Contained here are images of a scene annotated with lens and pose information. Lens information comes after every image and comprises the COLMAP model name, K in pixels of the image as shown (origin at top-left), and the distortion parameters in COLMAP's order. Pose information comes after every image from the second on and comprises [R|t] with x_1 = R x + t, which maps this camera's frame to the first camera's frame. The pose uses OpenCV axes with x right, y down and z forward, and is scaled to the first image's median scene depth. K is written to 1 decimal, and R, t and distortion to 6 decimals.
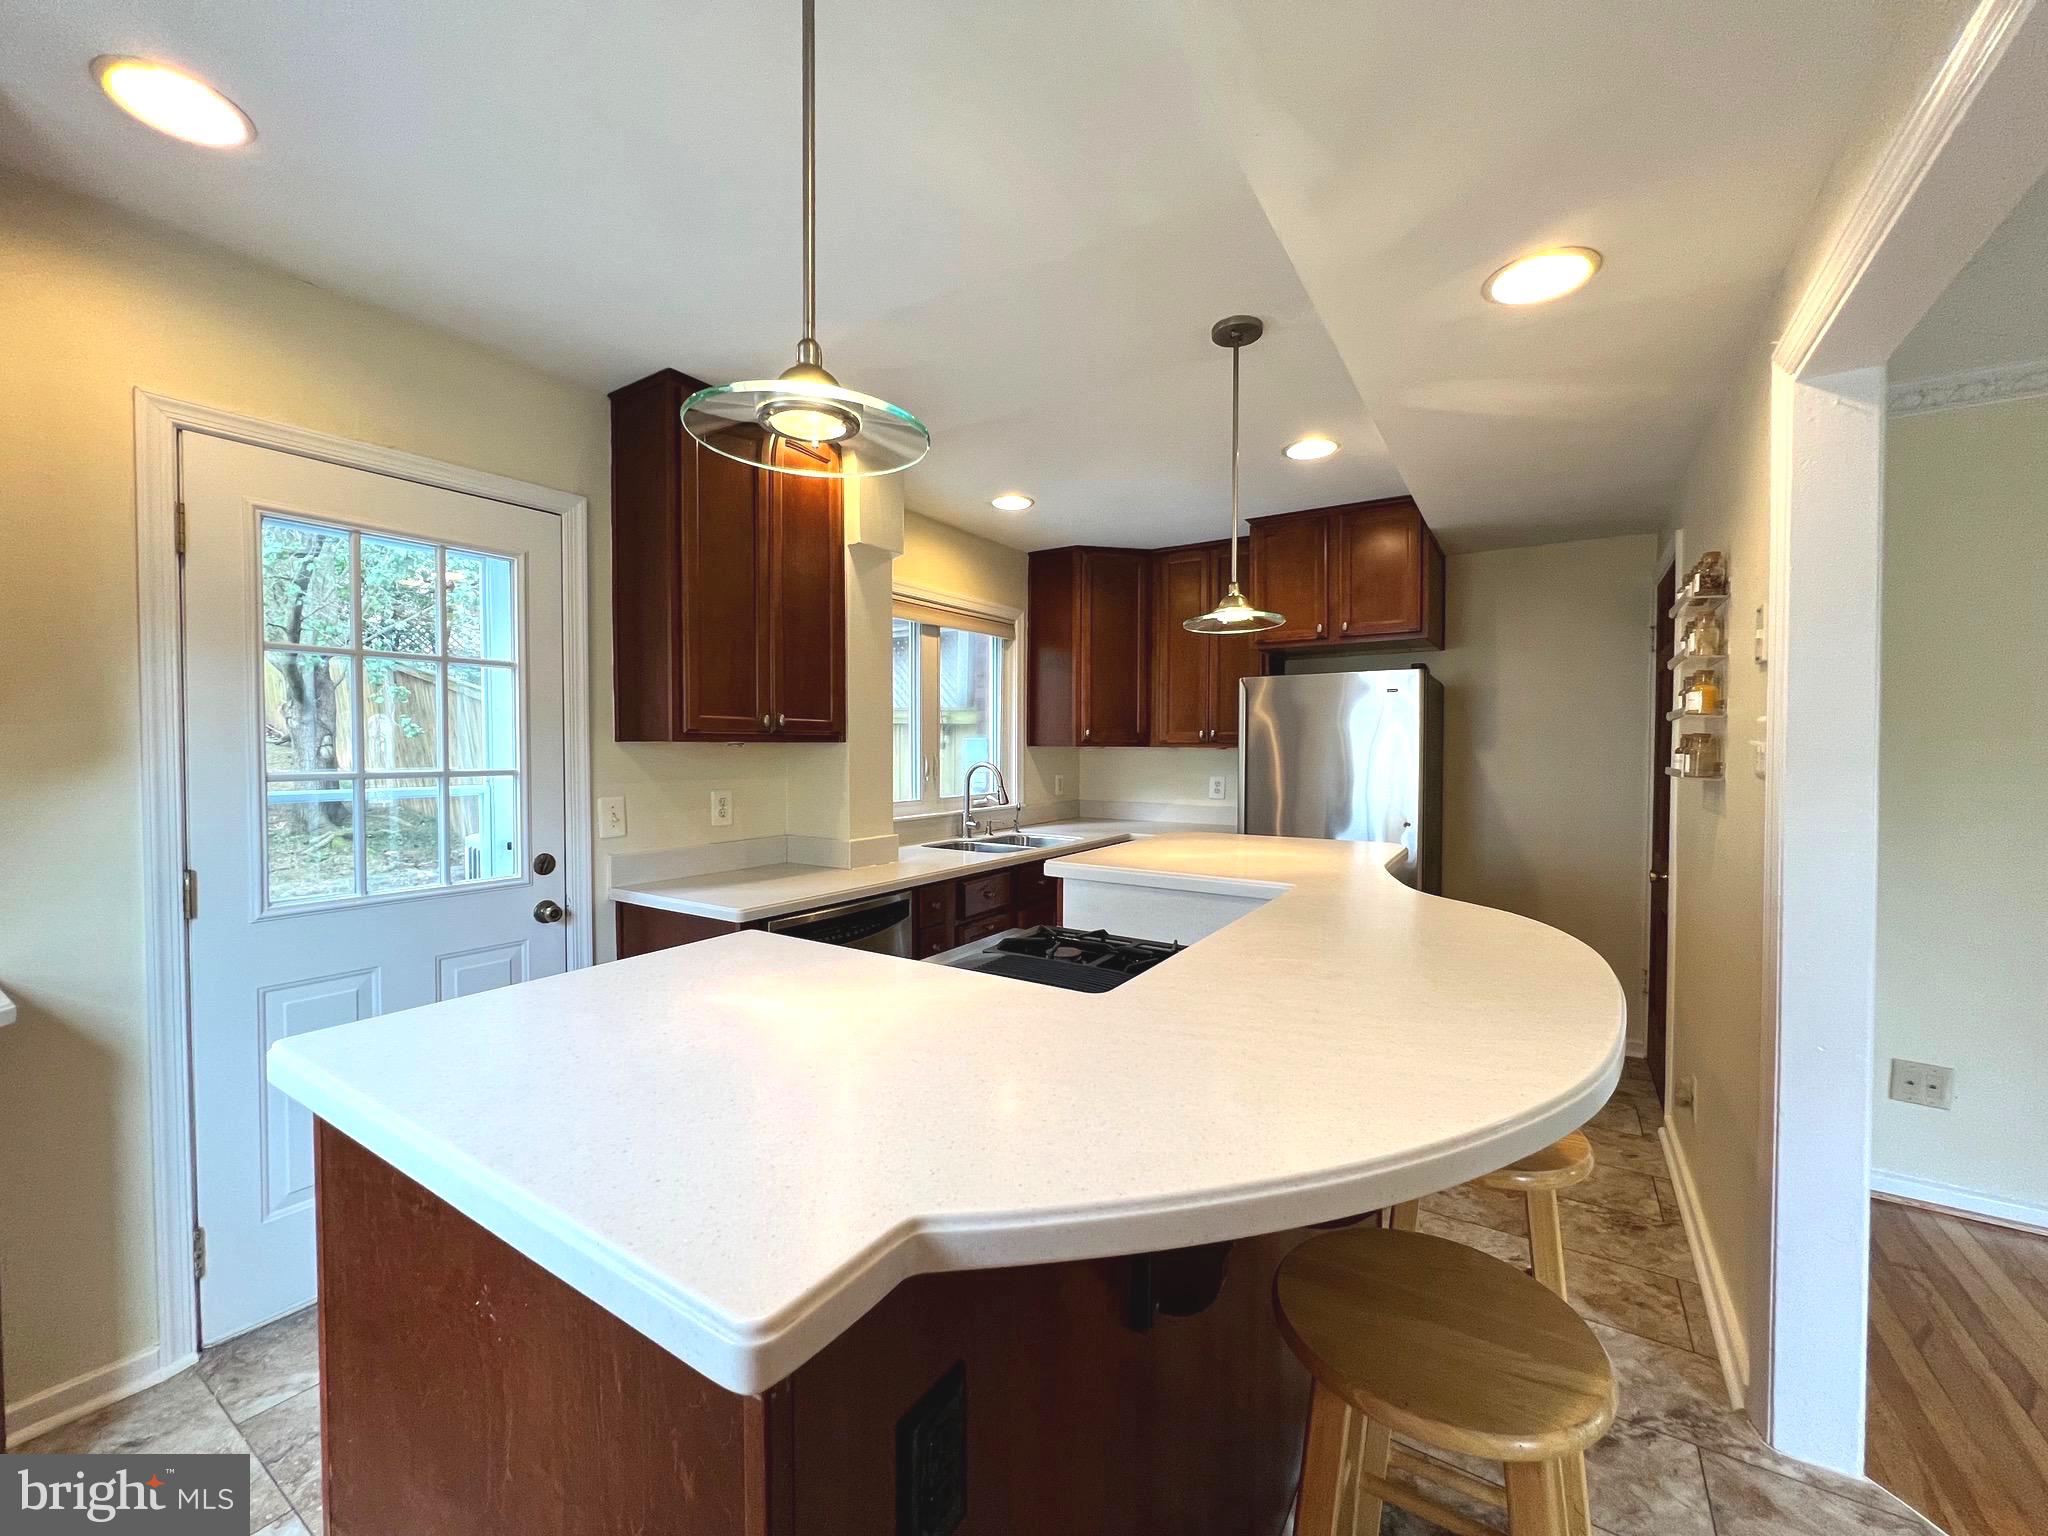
lens RADIAL K [[816.8, 0, 1024.0], [0, 816.8, 768.0], [0, 0, 1]] dist [-0.003209, 0.000148]
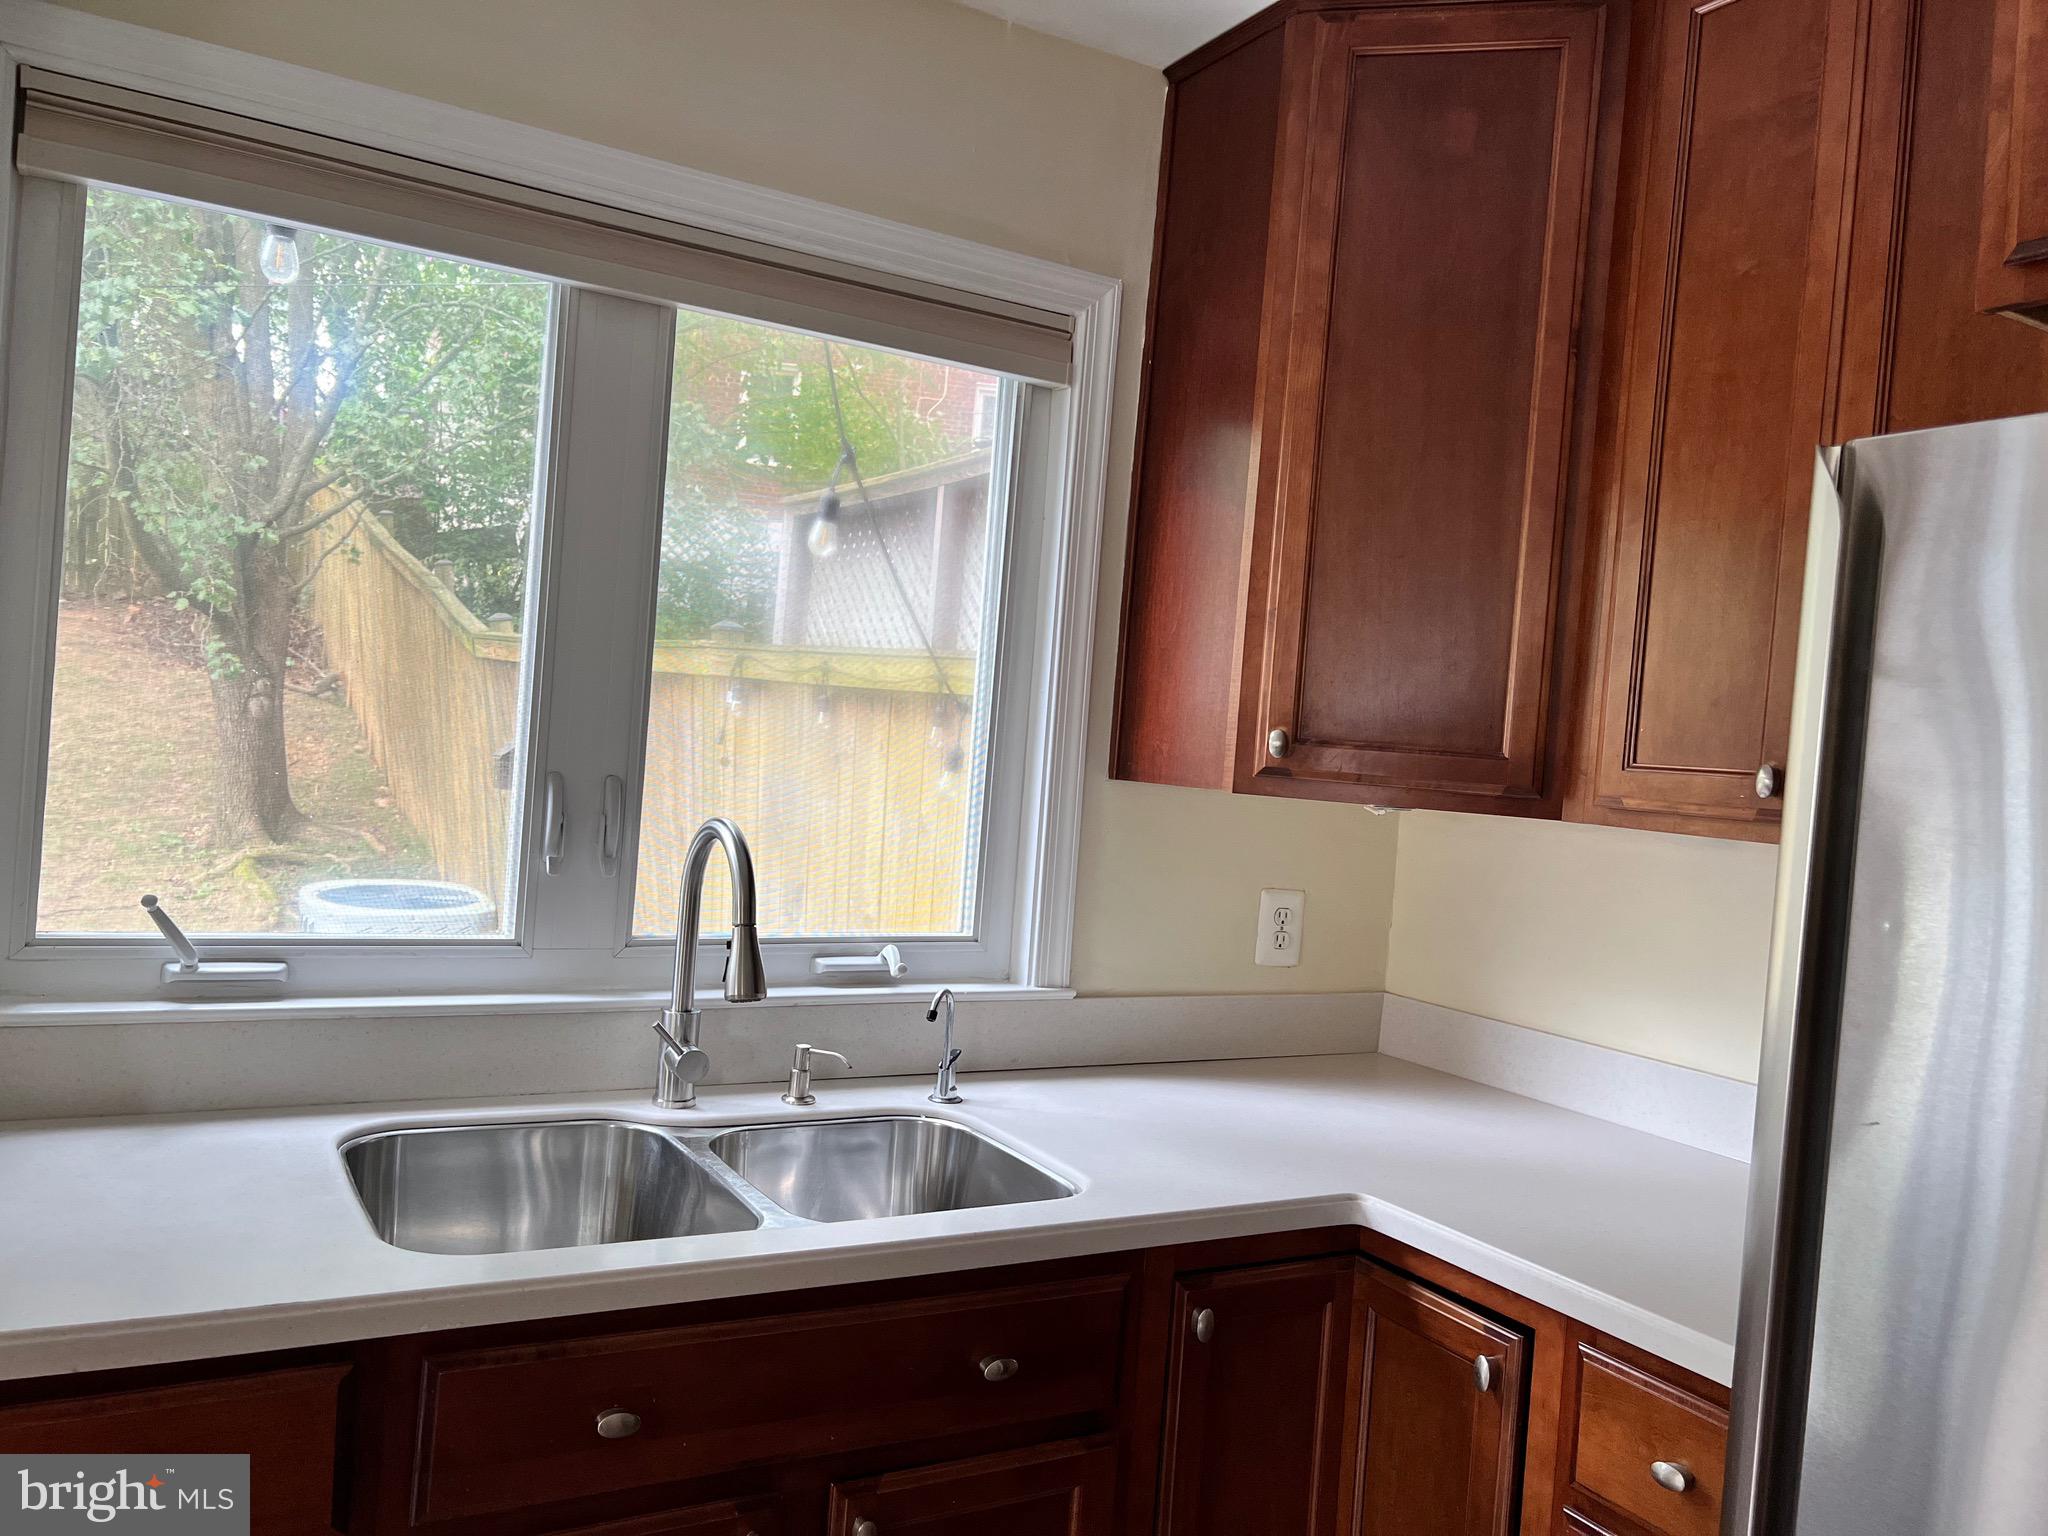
lens RADIAL K [[1555.6, 0, 1024.0], [0, 1555.6, 768.0], [0, 0, 1]] dist [0.069212, -0.062350]
pose [[0.893800, 0.072319, -0.442595, 0.338723], [-0.086329, 0.996200, -0.011561, -0.035128], [0.440077, 0.048542, 0.896647, 0.834630]]
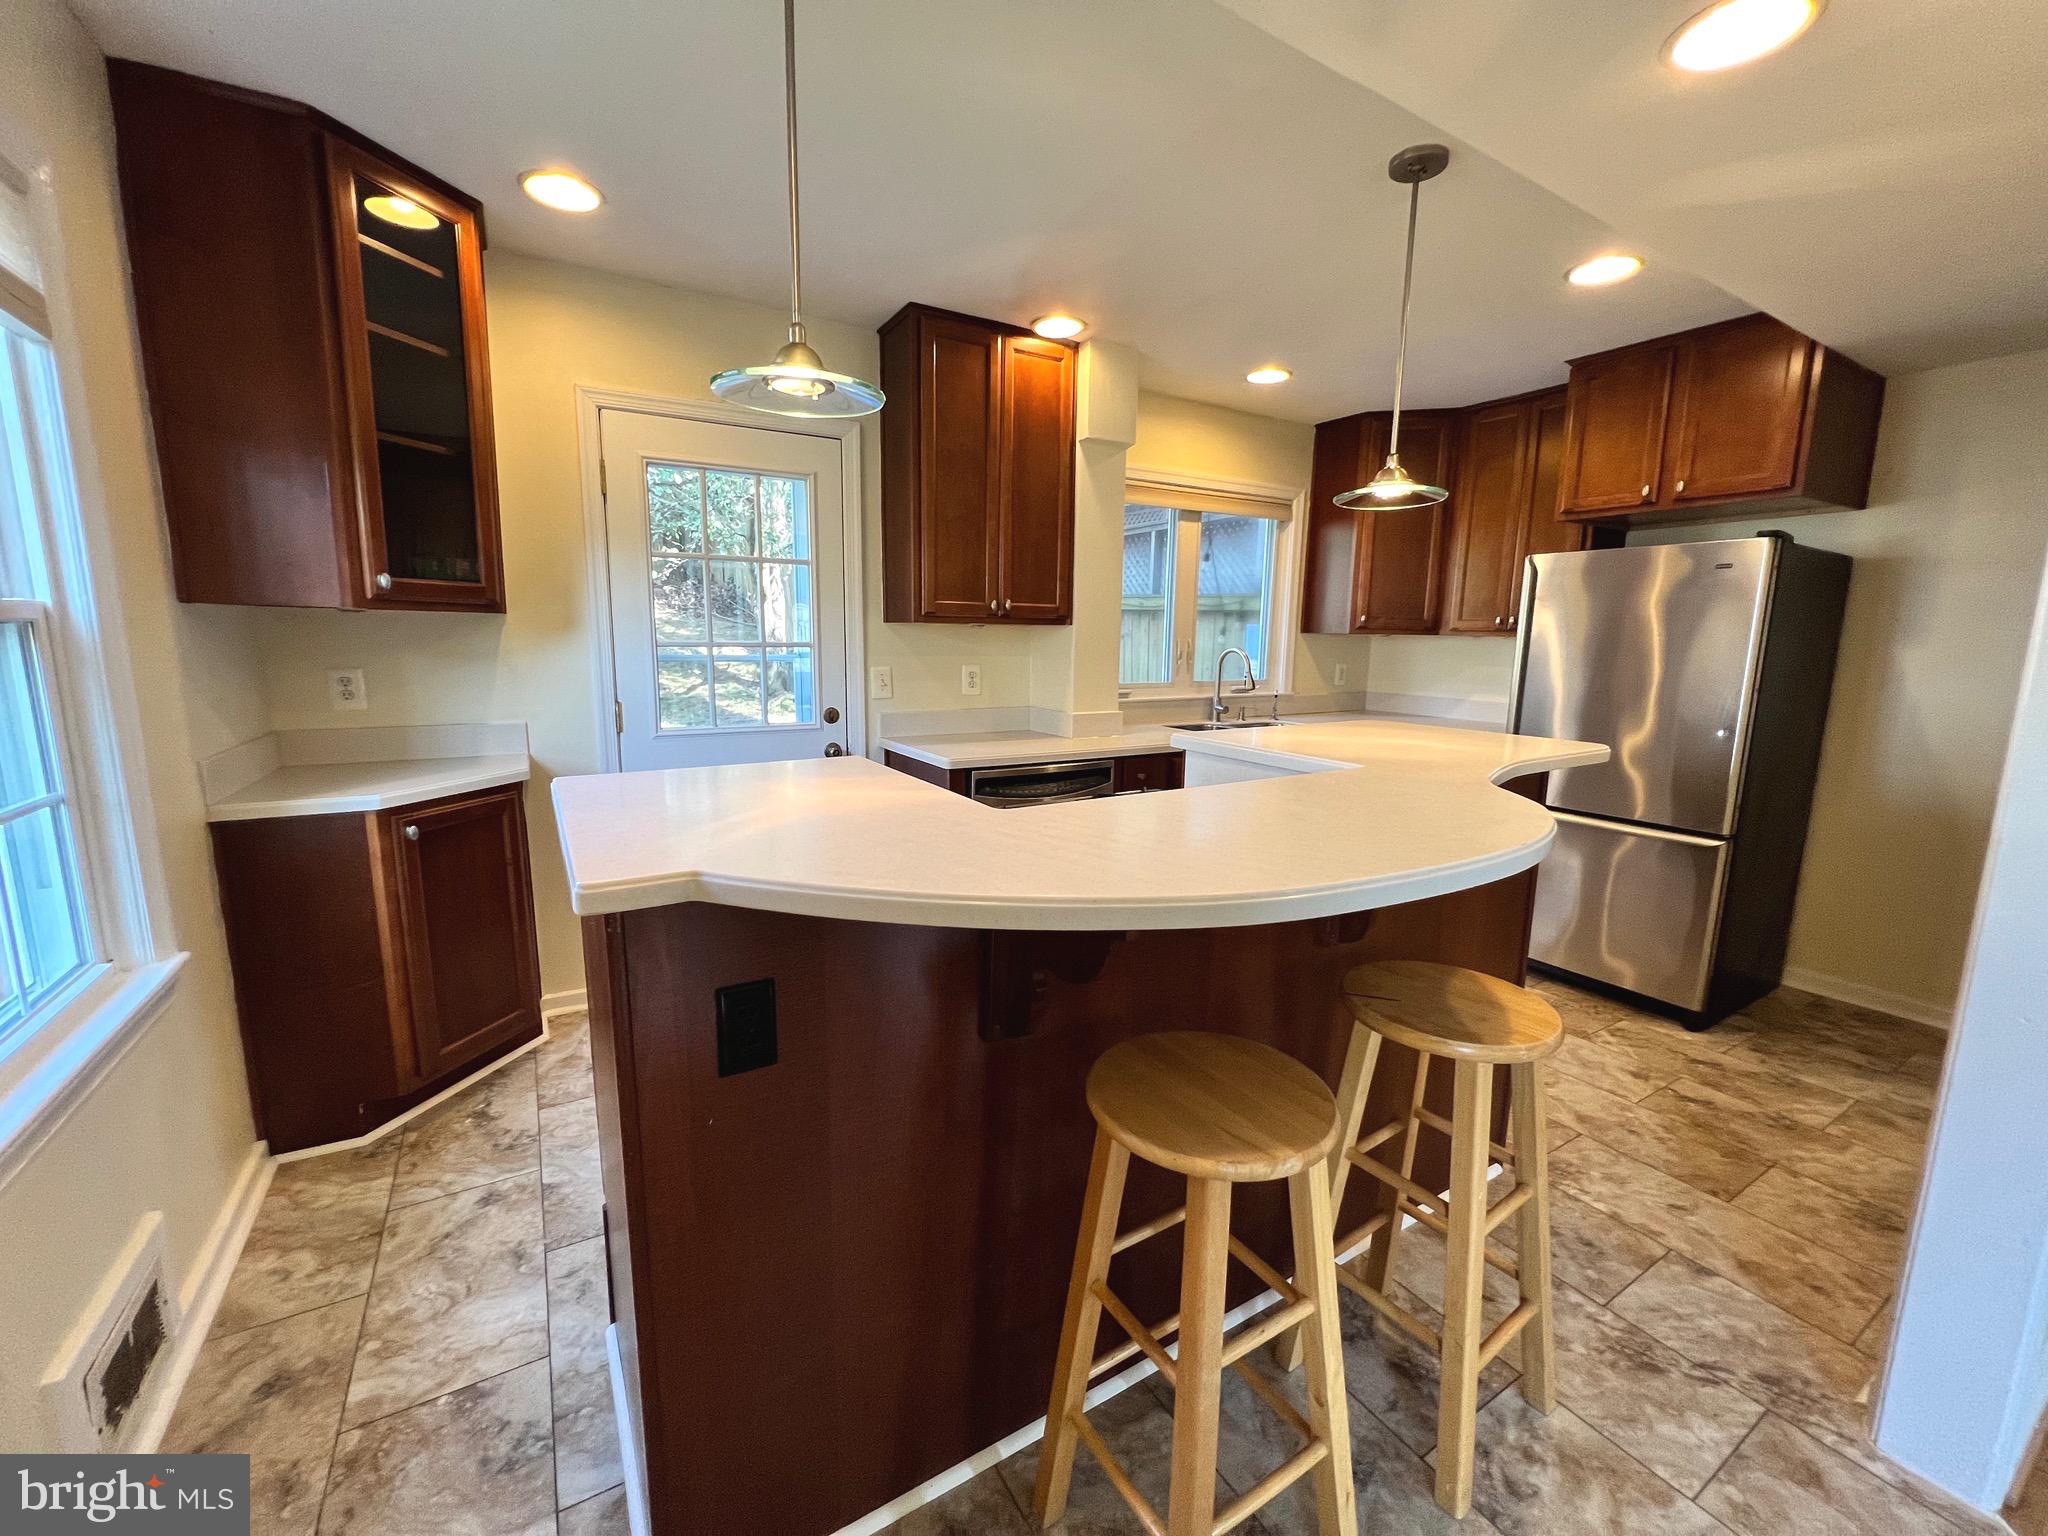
lens RADIAL K [[816.8, 0, 1024.0], [0, 816.8, 768.0], [0, 0, 1]] dist [-0.003209, 0.000148]
pose [[0.900176, 0.082149, -0.427709, 0.219034], [-0.024024, 0.989921, 0.139569, 0.007795], [0.434863, -0.115361, 0.893077, -0.050517]]
